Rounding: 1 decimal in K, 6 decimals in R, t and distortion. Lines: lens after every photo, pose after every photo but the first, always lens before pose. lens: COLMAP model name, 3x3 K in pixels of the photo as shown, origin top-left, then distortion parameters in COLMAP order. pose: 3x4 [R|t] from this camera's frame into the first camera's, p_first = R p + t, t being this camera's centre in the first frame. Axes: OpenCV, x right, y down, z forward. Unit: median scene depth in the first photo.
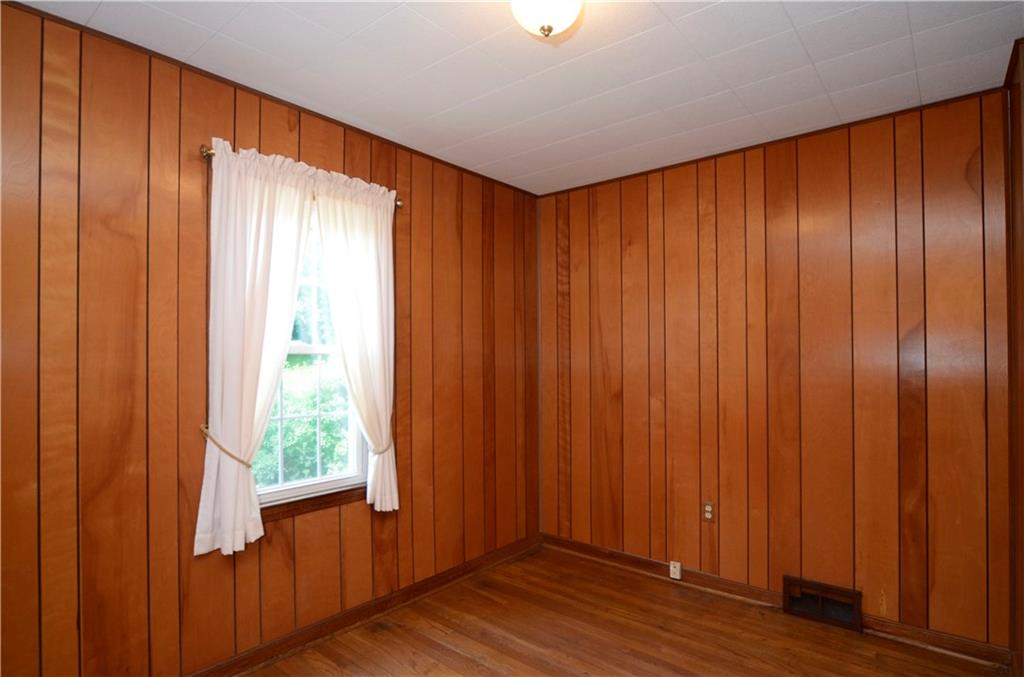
lens RADIAL K [[552.1, 0, 510.0], [0, 552.1, 351.2], [0, 0, 1]] dist [-0.013553, 0.000909]
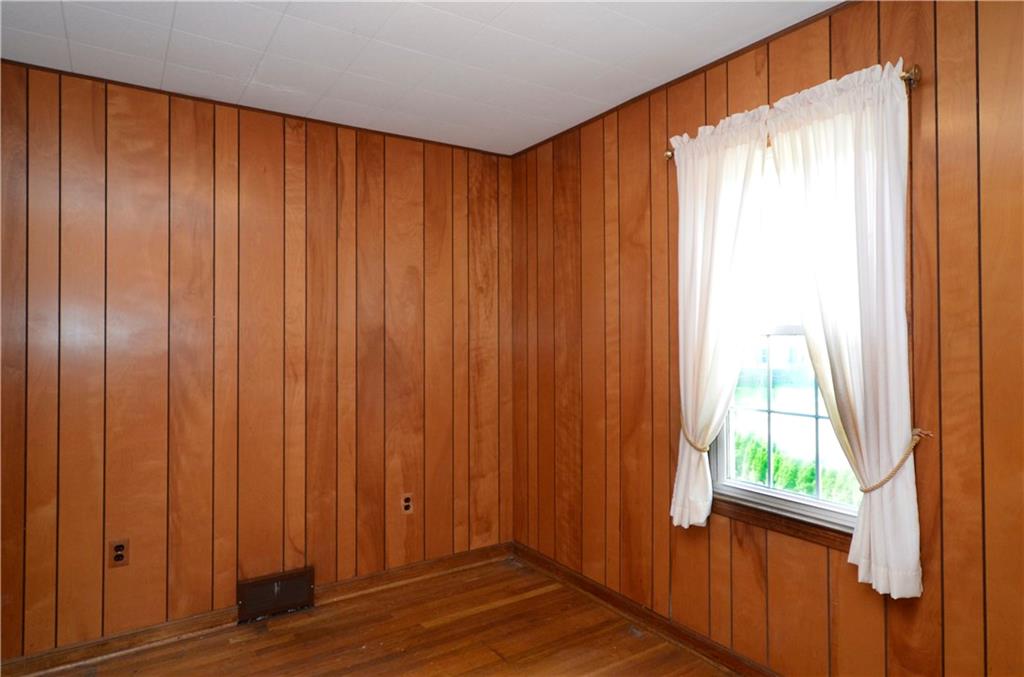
lens RADIAL K [[558.8, 0, 512.0], [0, 558.8, 338.5], [0, 0, 1]] dist [-0.000377, 0.000407]
pose [[-0.240395, 0.002521, -0.970672, 0.538551], [0.005427, 0.999984, 0.001253, 0.005398], [0.970660, -0.004967, -0.240405, 0.842780]]
